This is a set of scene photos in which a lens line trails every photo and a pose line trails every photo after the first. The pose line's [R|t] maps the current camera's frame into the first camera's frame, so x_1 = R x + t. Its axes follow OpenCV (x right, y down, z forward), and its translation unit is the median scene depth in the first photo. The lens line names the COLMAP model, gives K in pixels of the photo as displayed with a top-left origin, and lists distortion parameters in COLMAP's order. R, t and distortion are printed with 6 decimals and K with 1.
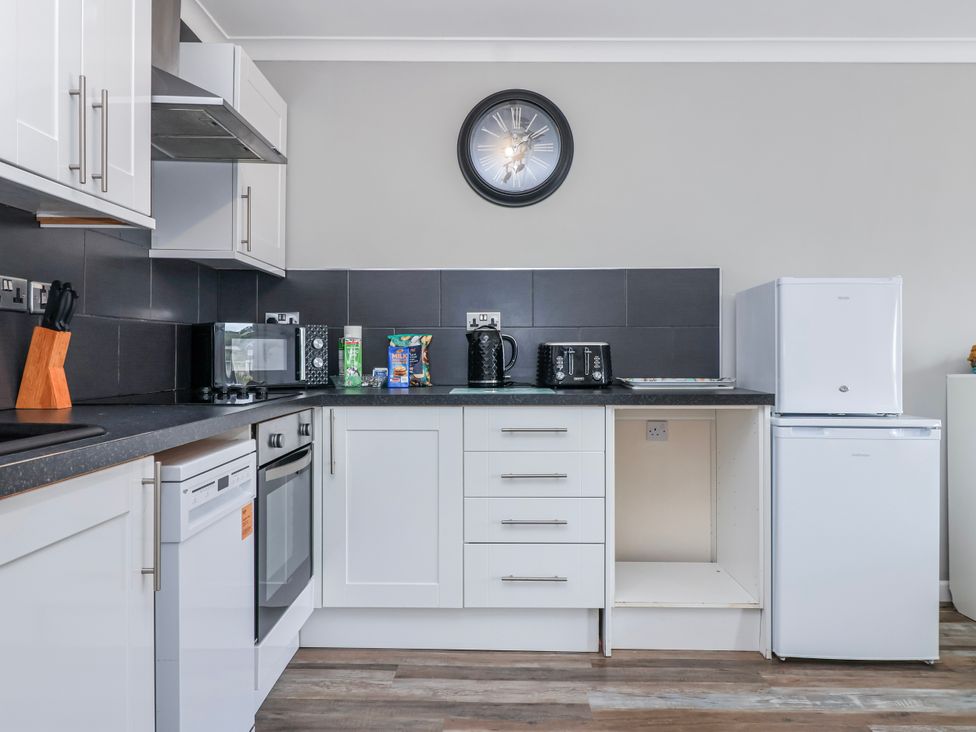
lens RADIAL K [[700.2, 0, 485.8], [0, 700.2, 353.6], [0, 0, 1]] dist [-0.003196, -0.000161]
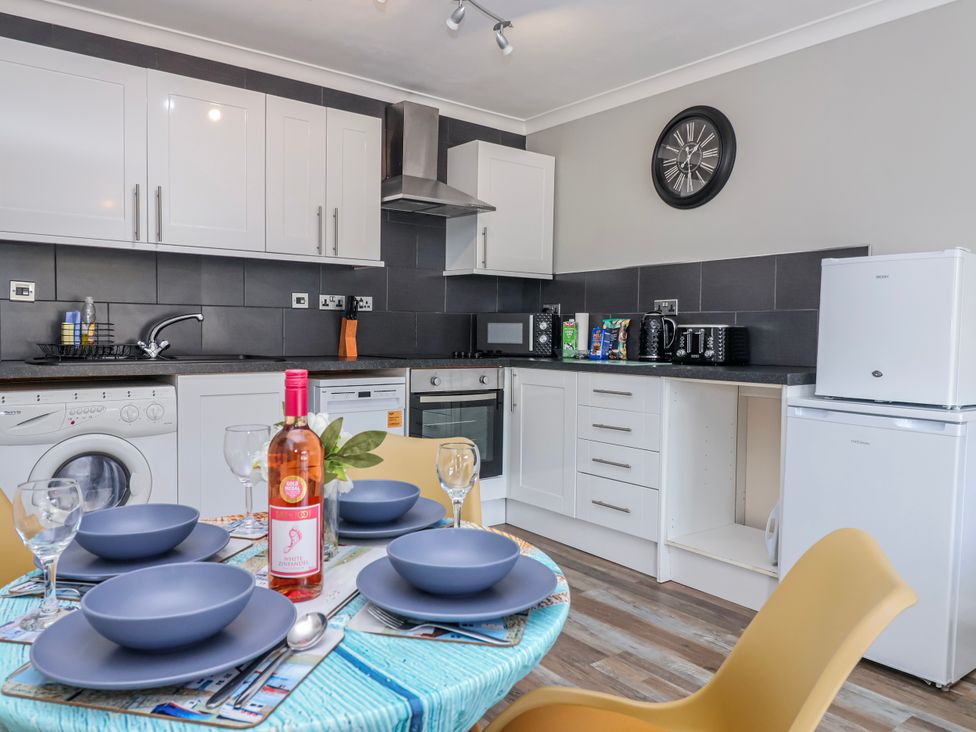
lens RADIAL K [[700.2, 0, 485.8], [0, 700.2, 353.6], [0, 0, 1]] dist [-0.003196, -0.000161]
pose [[0.625133, 0.030288, -0.779930, 0.822315], [-0.012273, 0.999505, 0.028978, 0.002438], [0.780422, -0.008543, 0.625195, 0.004874]]
